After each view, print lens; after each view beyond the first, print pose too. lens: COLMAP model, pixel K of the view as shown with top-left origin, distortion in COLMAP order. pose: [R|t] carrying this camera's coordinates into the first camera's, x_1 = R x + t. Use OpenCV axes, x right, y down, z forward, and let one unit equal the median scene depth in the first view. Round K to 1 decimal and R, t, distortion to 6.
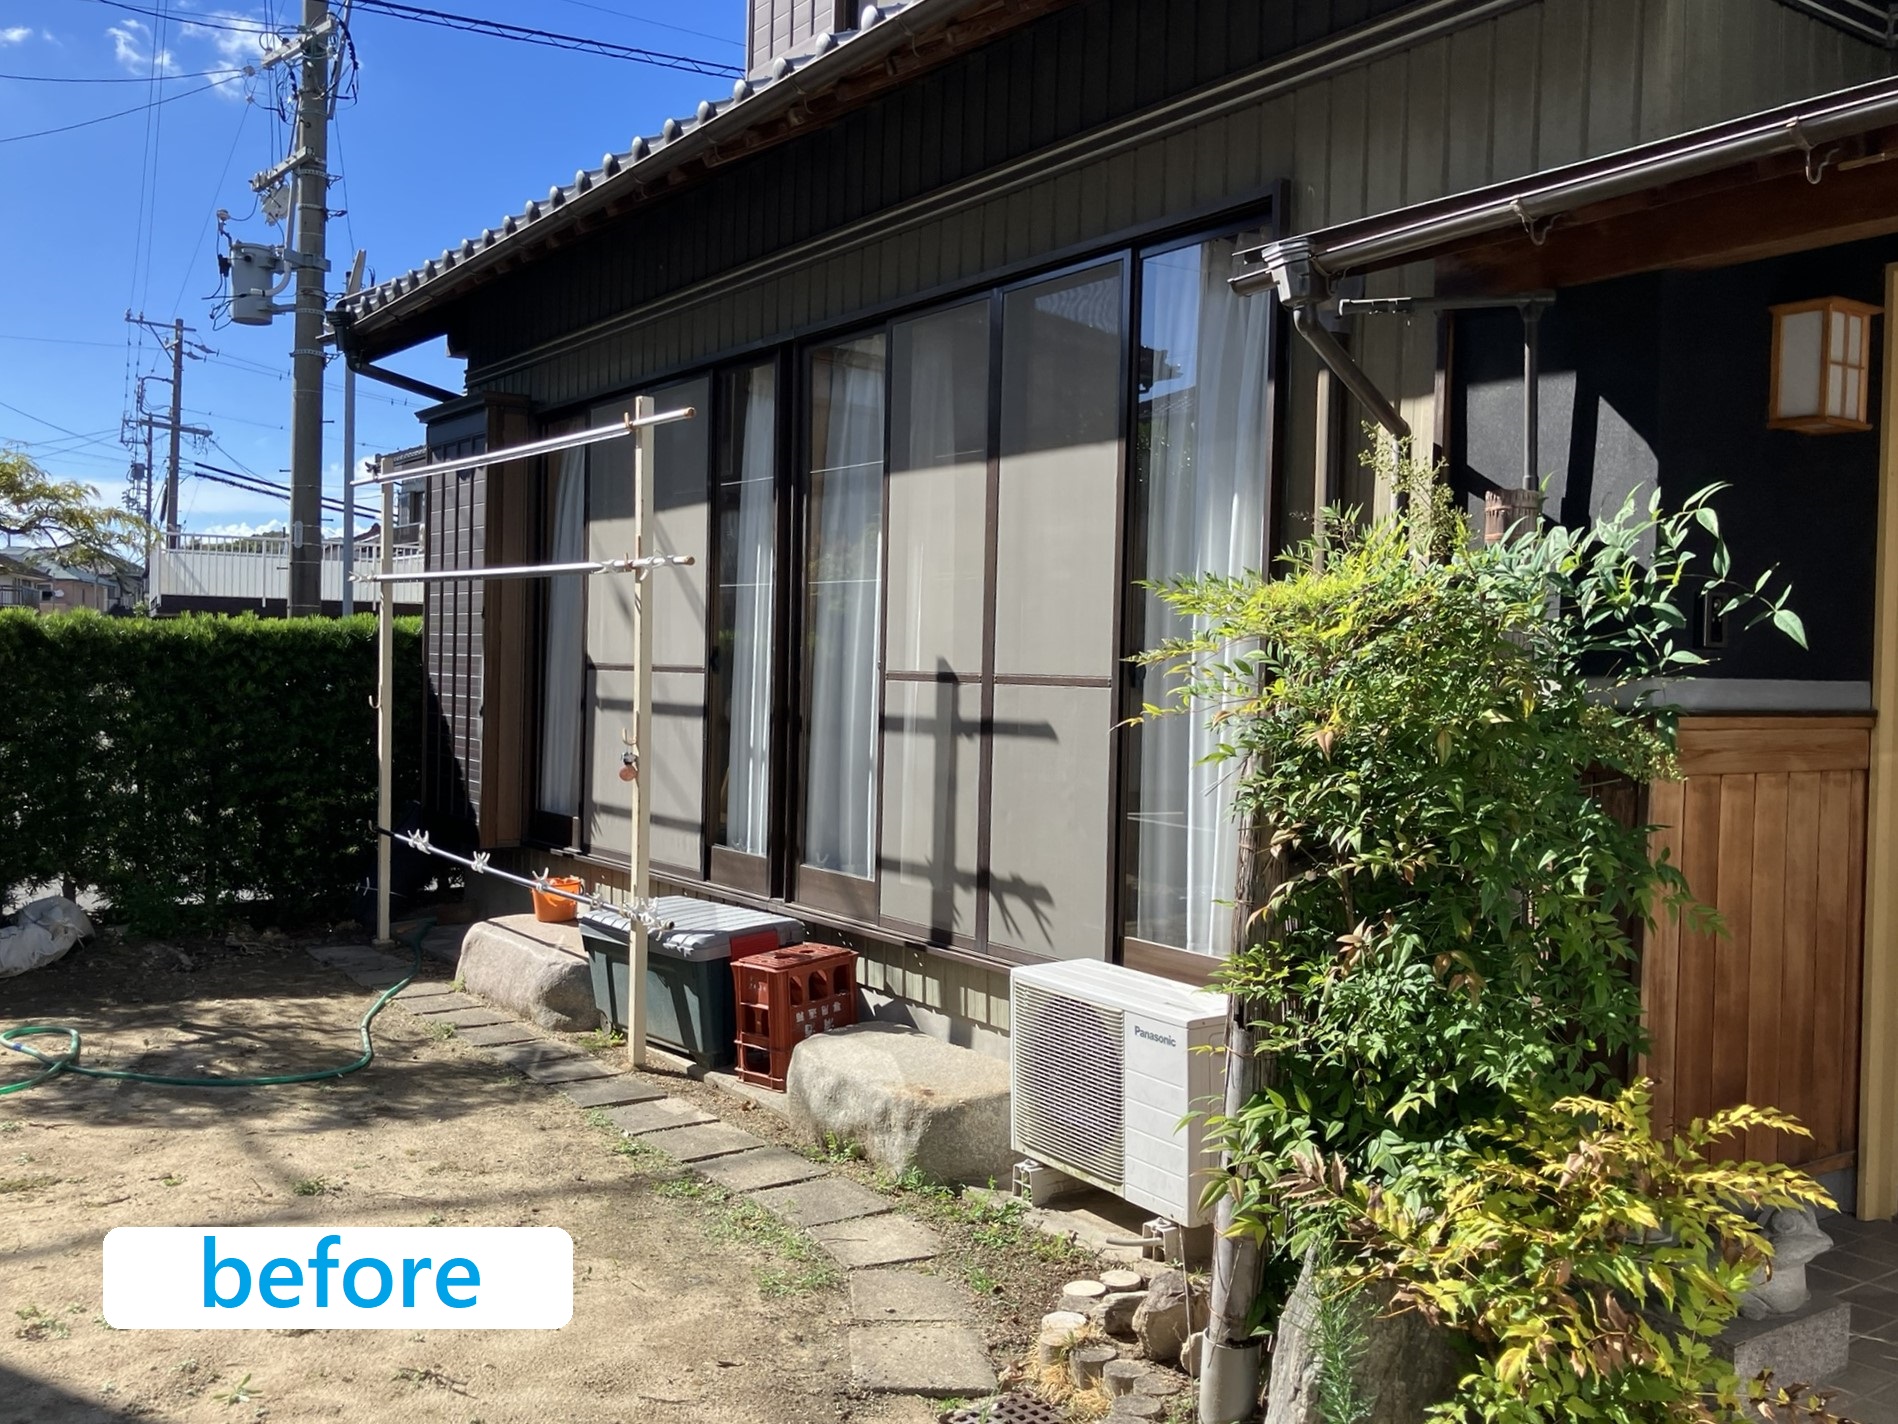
lens RADIAL K [[1688.8, 0, 955.4], [0, 1688.8, 689.8], [0, 0, 1]] dist [0.008936, 0.000905]
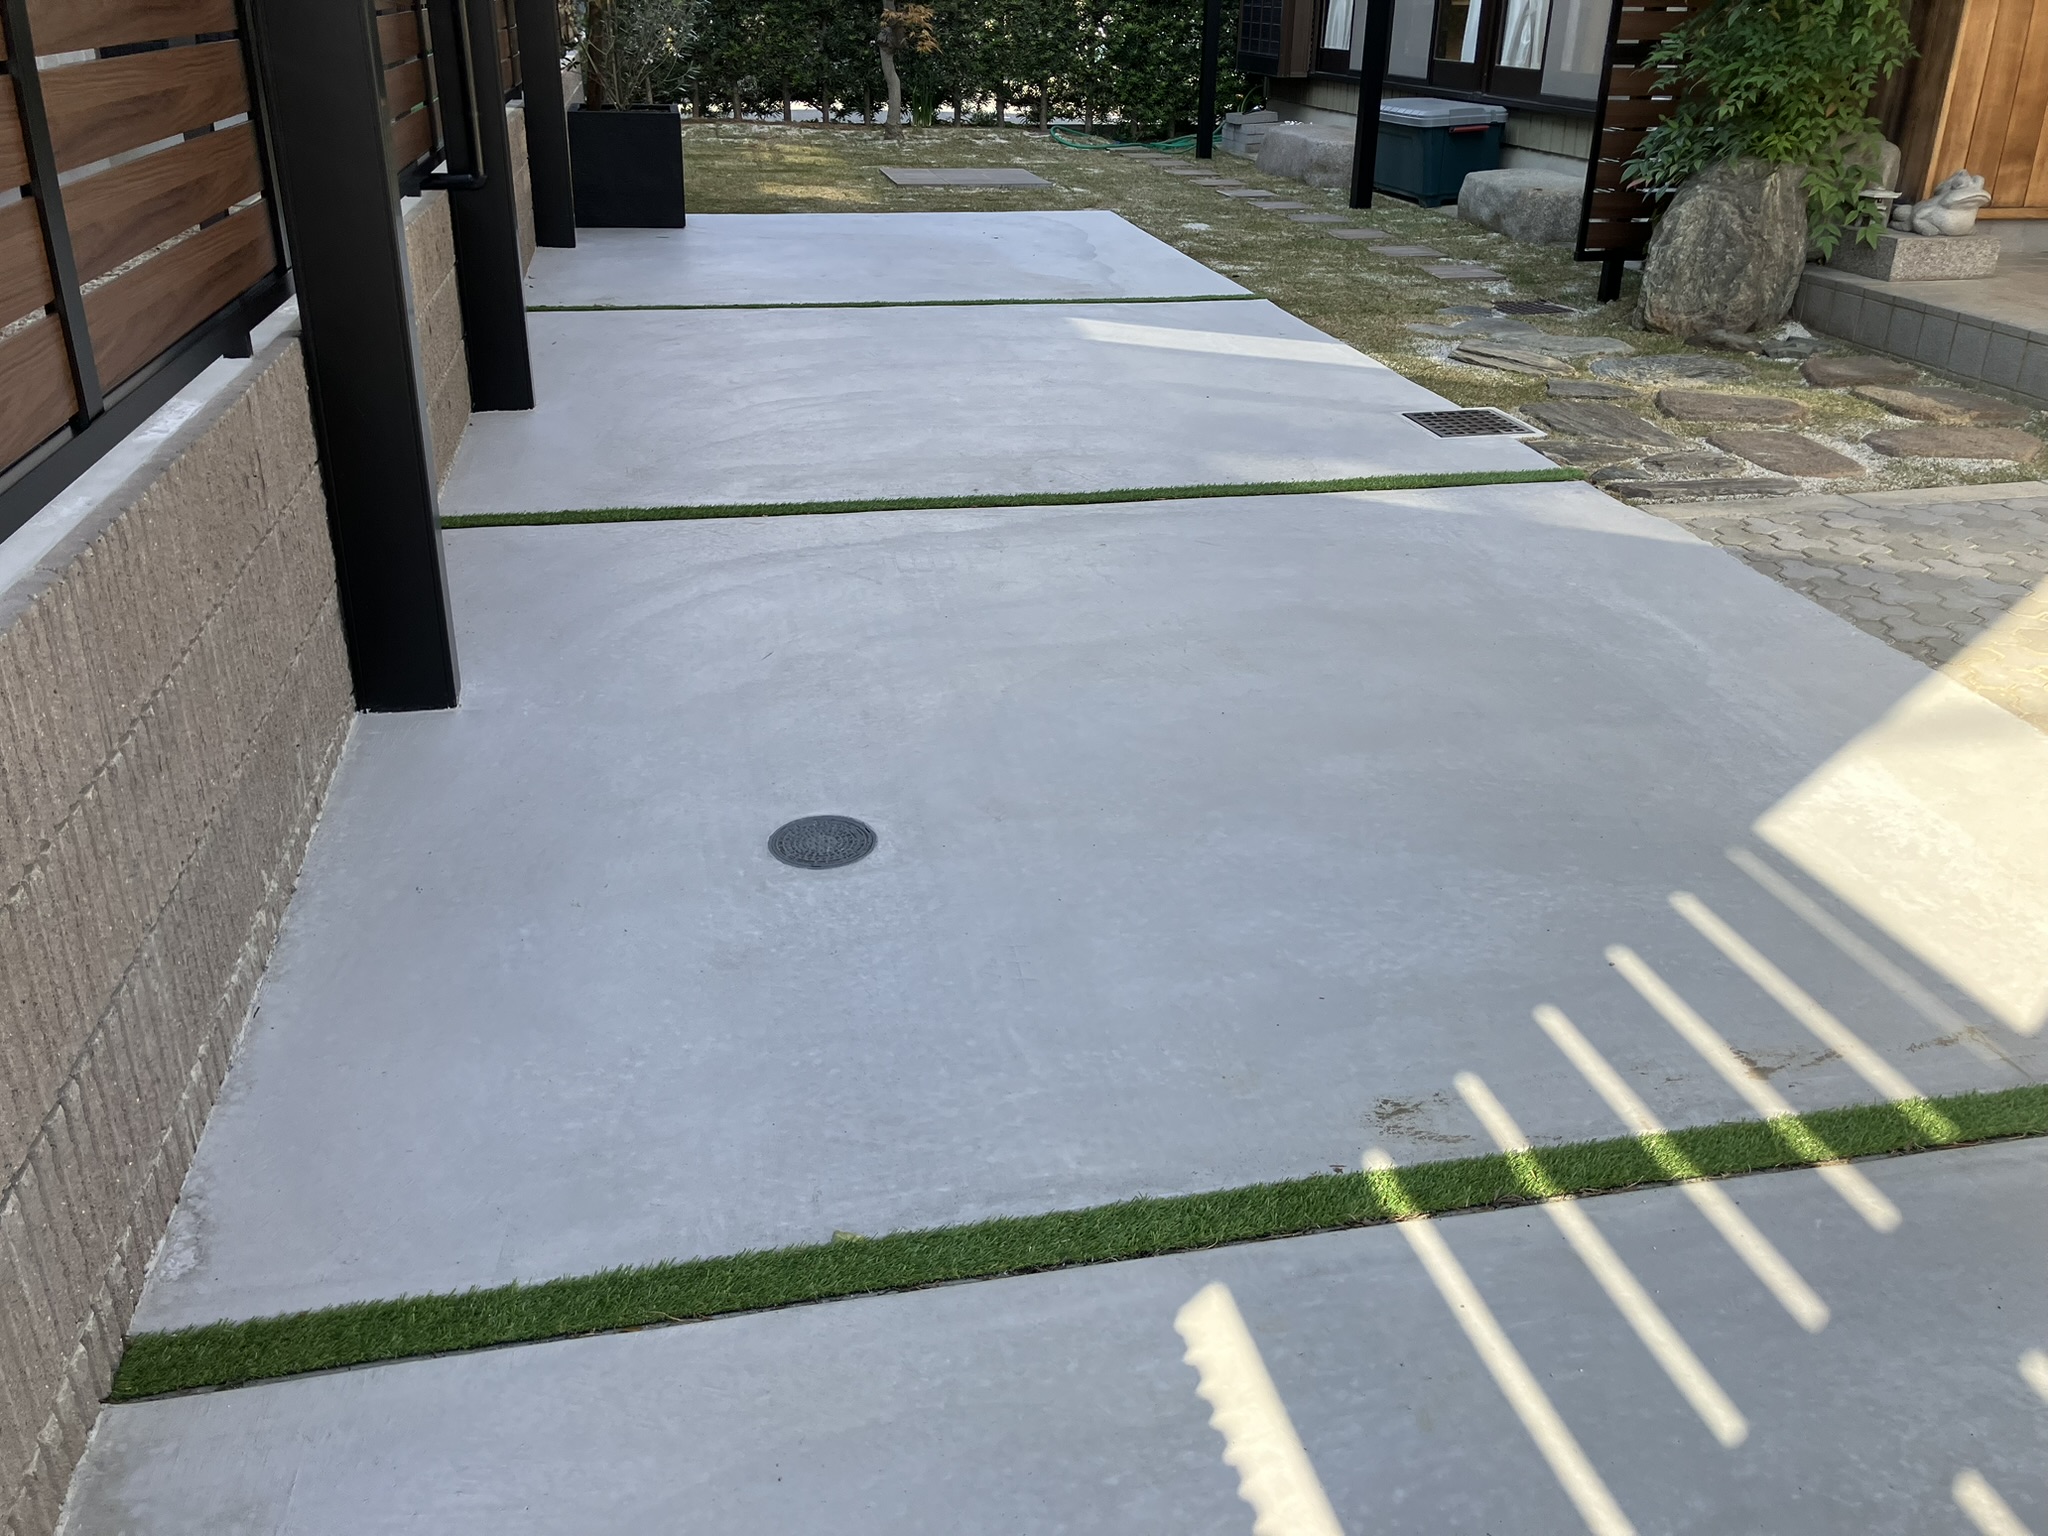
lens RADIAL K [[1701.1, 0, 1020.0], [0, 1701.1, 735.5], [0, 0, 1]] dist [0.011532, 0.018153]
pose [[0.912071, 0.158834, -0.378019, 0.203504], [-0.002370, 0.923951, 0.382503, 0.091363], [0.410026, -0.347974, 0.843085, -0.652351]]
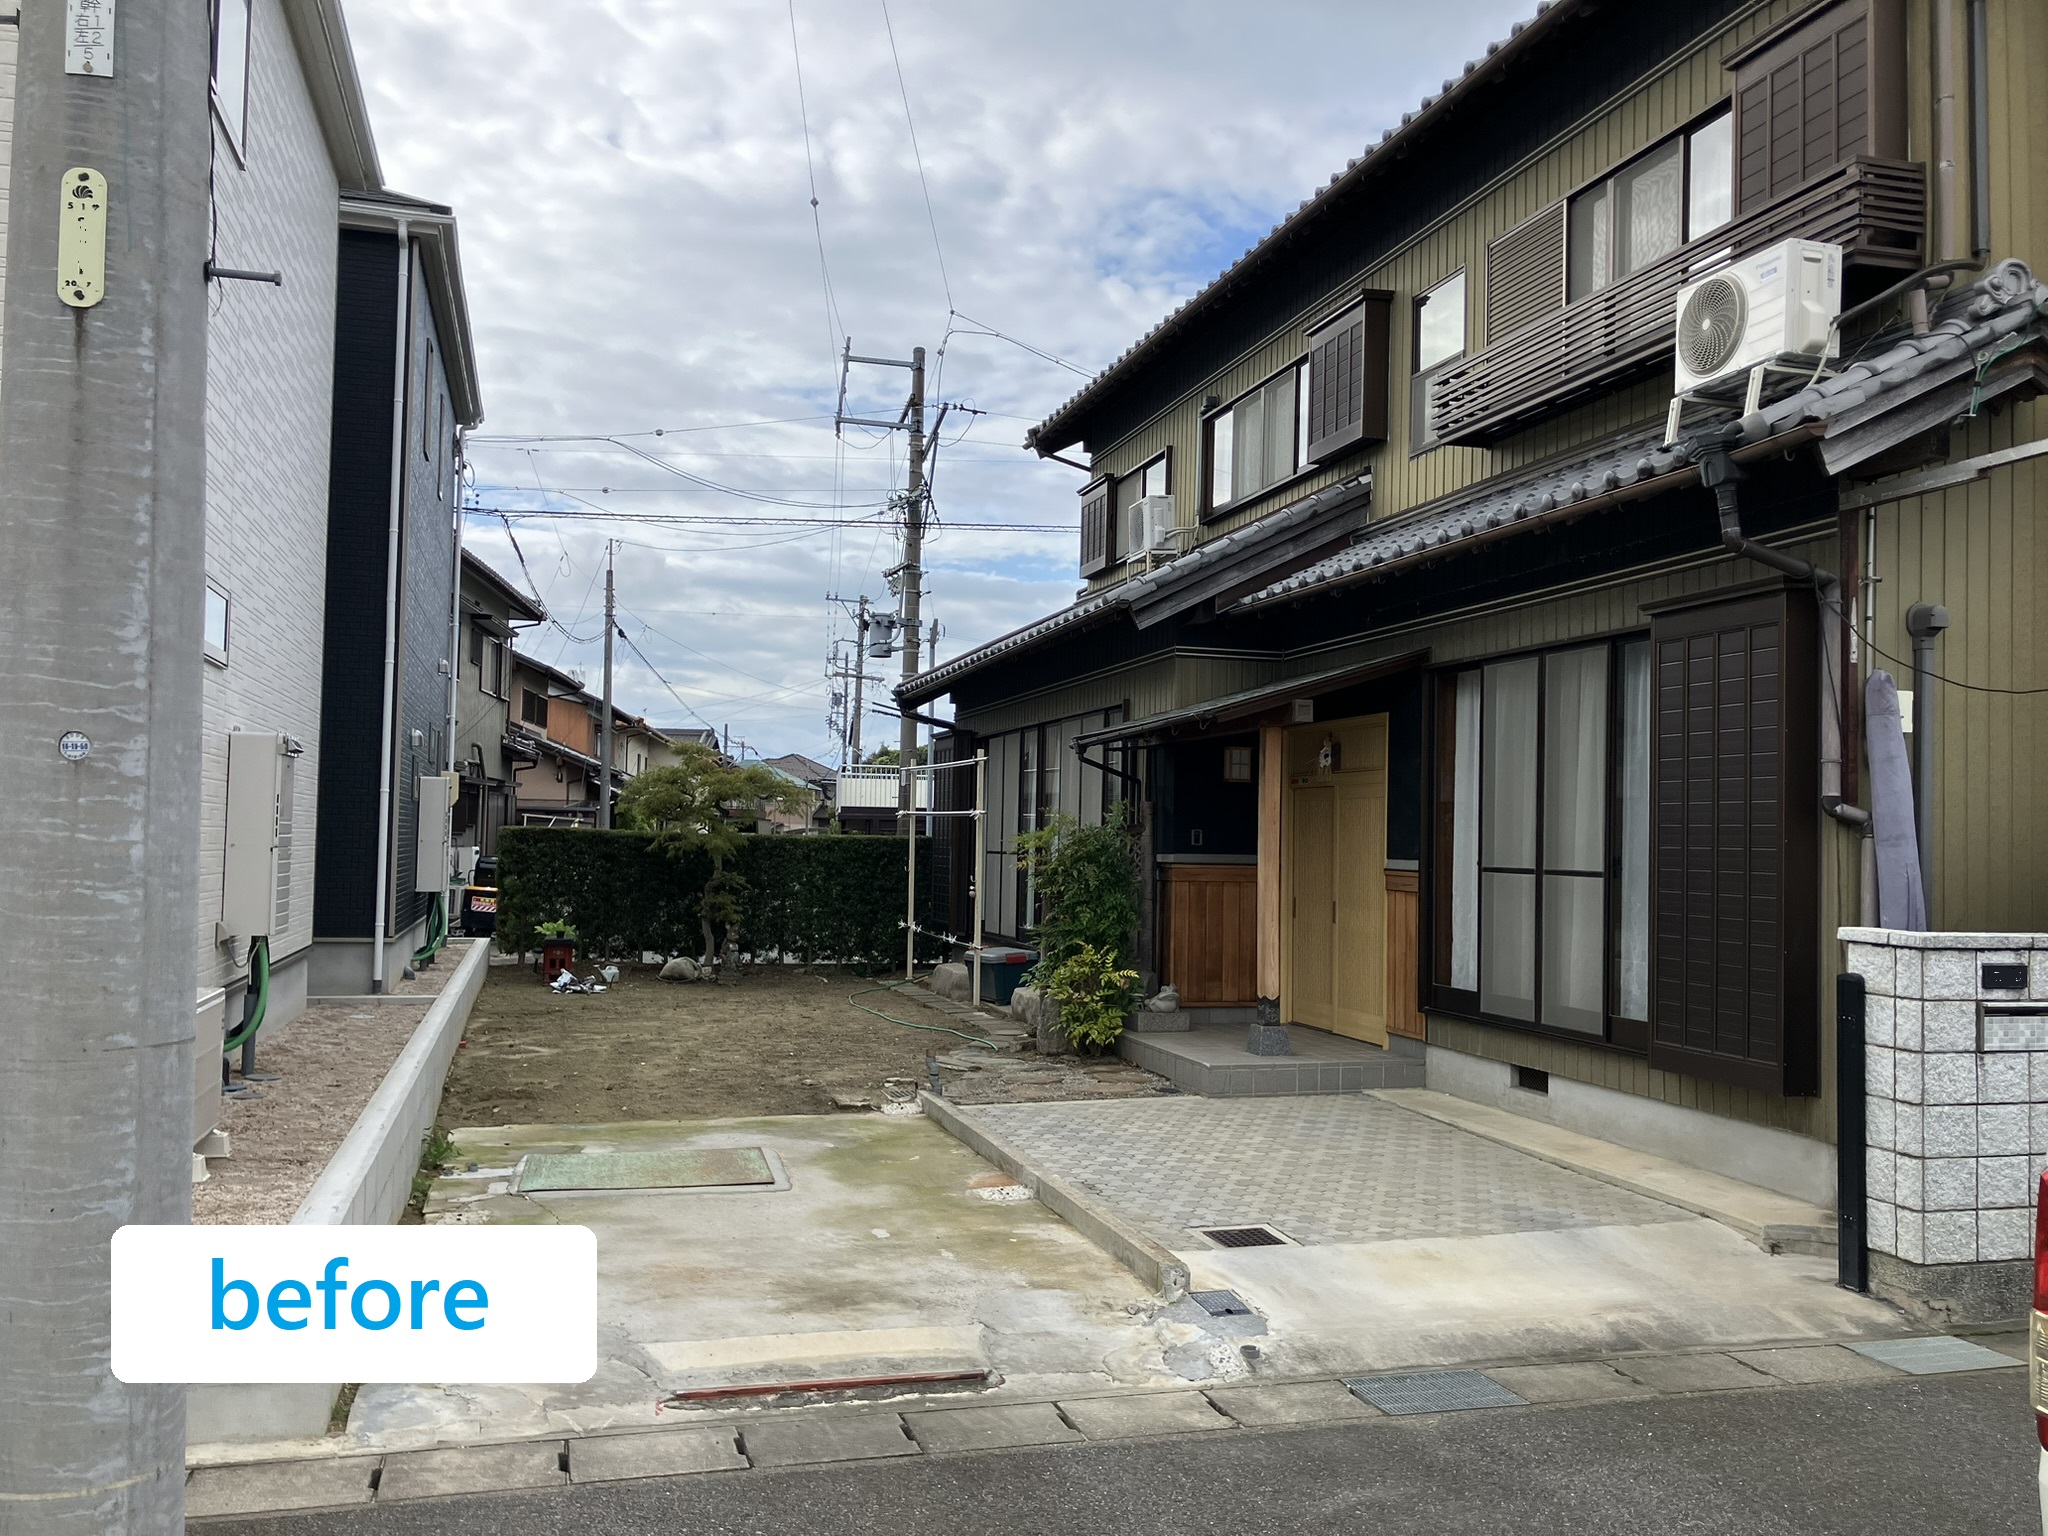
lens RADIAL K [[1724.4, 0, 1024.0], [0, 1724.4, 768.0], [0, 0, 1]] dist [0.040198, -0.001812]
pose [[0.941083, -0.016859, -0.337755, 0.881697], [-0.005932, 0.997780, -0.066332, 0.035681], [0.338123, 0.064428, 0.938894, -1.671904]]
